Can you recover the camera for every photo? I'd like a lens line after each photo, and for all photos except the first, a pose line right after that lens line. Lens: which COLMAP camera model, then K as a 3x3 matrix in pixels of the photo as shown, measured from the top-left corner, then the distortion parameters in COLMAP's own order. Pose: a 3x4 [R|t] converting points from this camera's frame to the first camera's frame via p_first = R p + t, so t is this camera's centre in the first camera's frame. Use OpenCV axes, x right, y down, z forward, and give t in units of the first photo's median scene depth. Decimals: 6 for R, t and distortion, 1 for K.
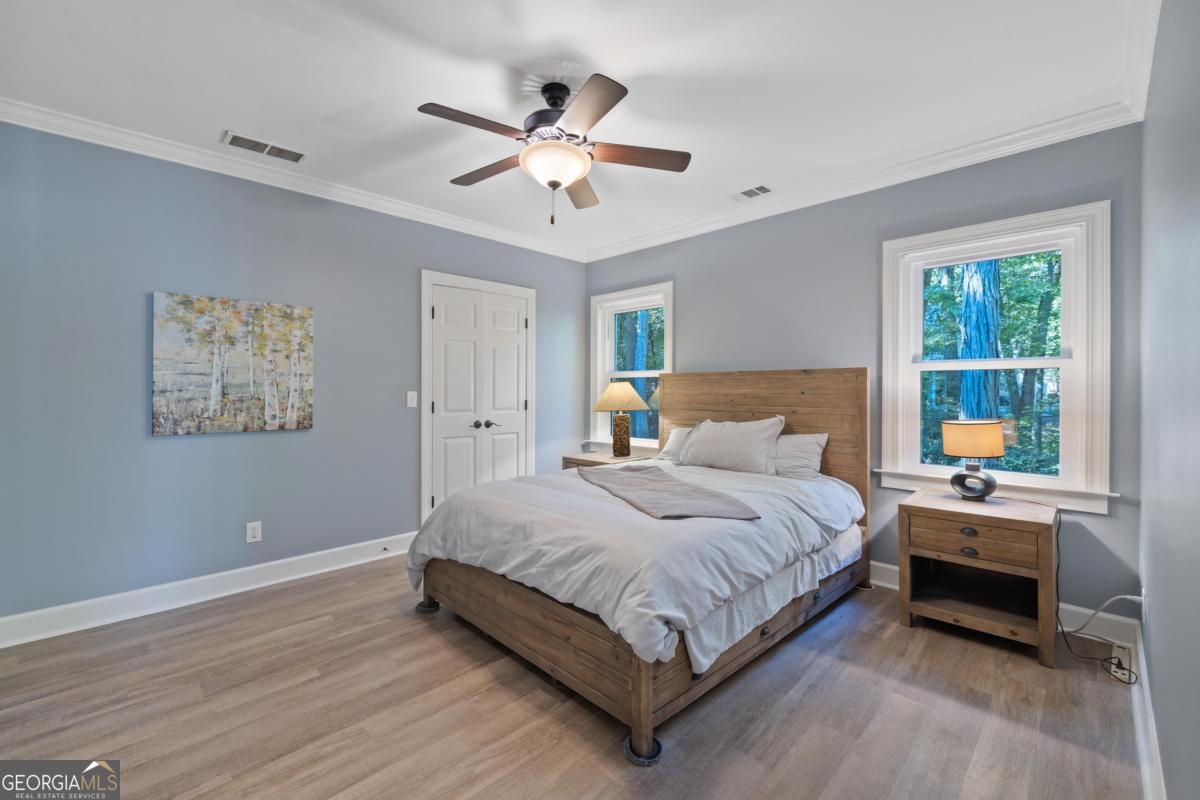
lens RADIAL K [[504.0, 0, 596.0], [0, 504.0, 393.2], [0, 0, 1]] dist [-0.000813, -0.000064]
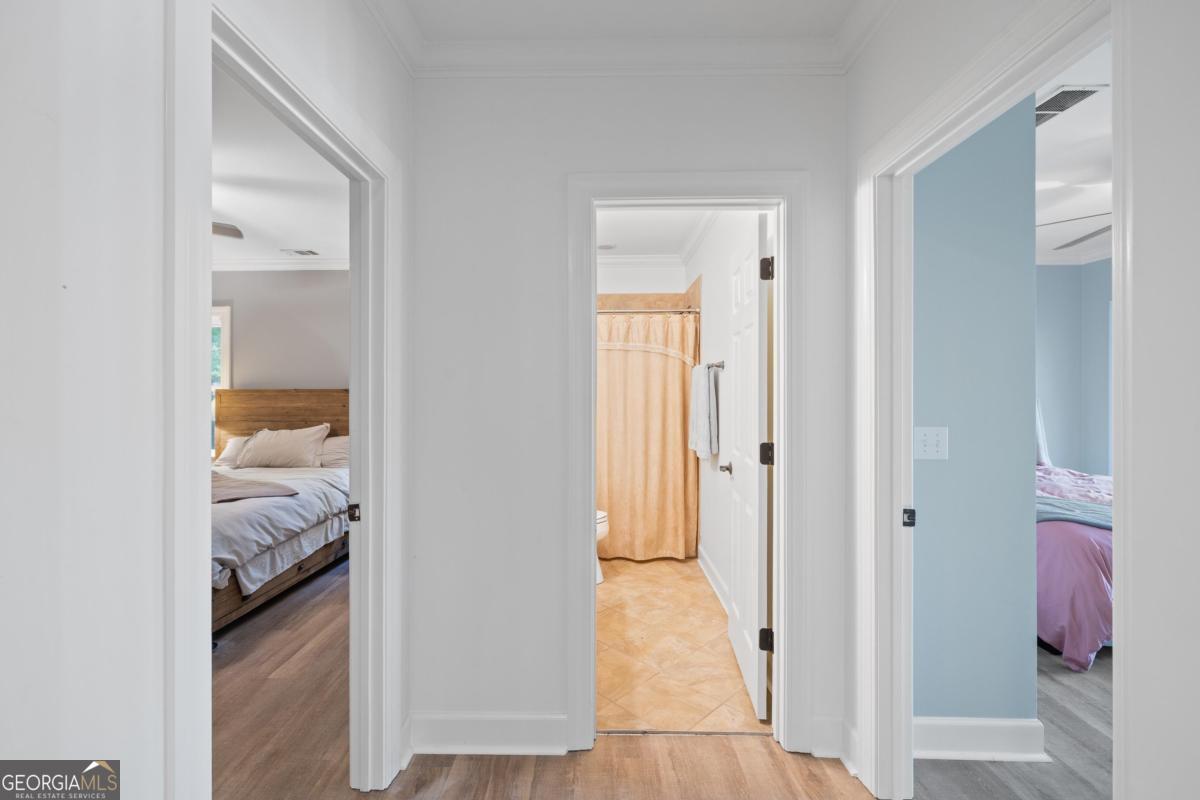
lens RADIAL K [[504.0, 0, 594.8], [0, 504.0, 391.0], [0, 0, 1]] dist [-0.000813, -0.000064]
pose [[0.718205, -0.002280, 0.695828, -0.087906], [0.005748, 0.999980, -0.002657, -0.052426], [-0.695808, 0.005908, 0.718204, -0.718720]]
